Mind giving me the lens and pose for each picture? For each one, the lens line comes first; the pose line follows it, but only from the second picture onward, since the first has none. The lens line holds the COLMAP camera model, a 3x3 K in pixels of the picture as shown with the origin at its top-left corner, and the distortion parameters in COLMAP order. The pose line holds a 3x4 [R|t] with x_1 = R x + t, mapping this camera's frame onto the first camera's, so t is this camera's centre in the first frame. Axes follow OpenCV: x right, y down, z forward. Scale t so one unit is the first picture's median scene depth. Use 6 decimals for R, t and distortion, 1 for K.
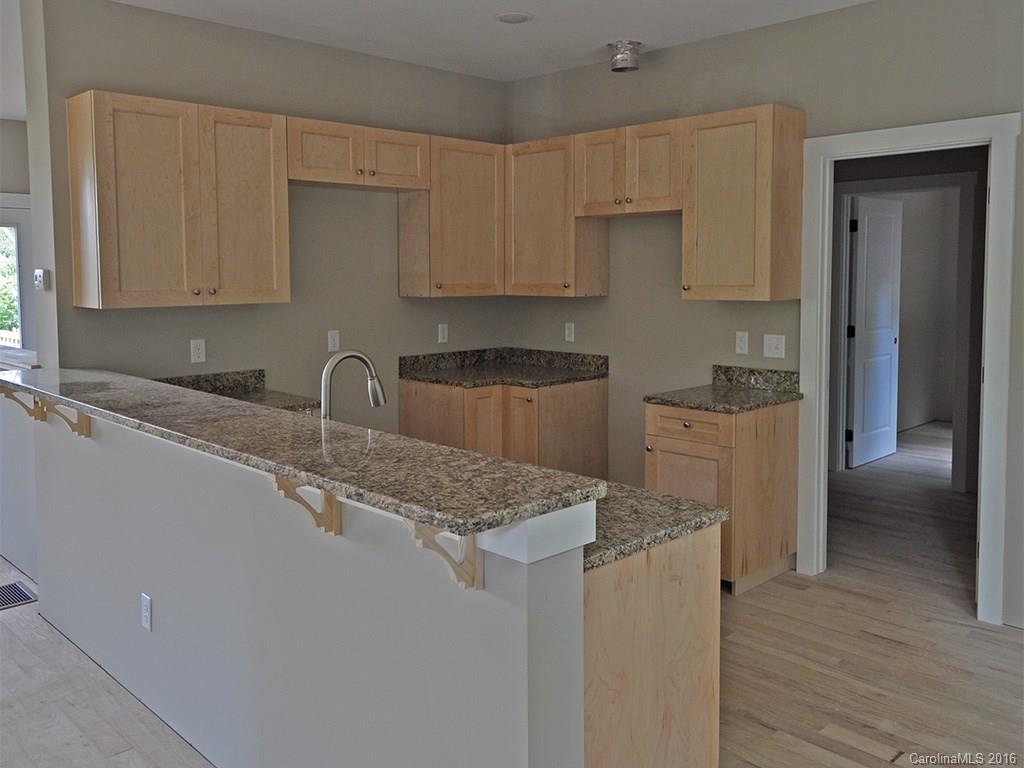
lens RADIAL K [[912.4, 0, 512.0], [0, 912.4, 384.0], [0, 0, 1]] dist [-0.001265, 0.006205]
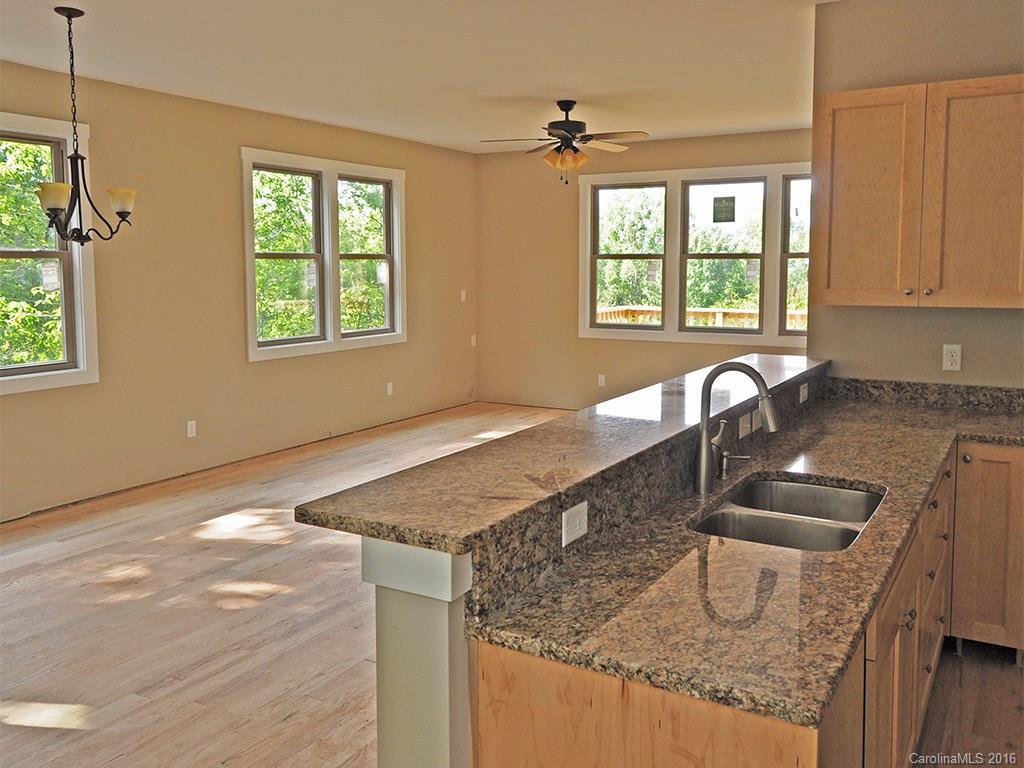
lens RADIAL K [[861.4, 0, 512.0], [0, 861.4, 384.0], [0, 0, 1]] dist [-0.011082, -0.013049]
pose [[0.225351, 0.131843, -0.965316, 0.440563], [-0.116469, 0.987342, 0.107661, -0.060080], [0.967291, 0.088168, 0.237854, 0.450655]]
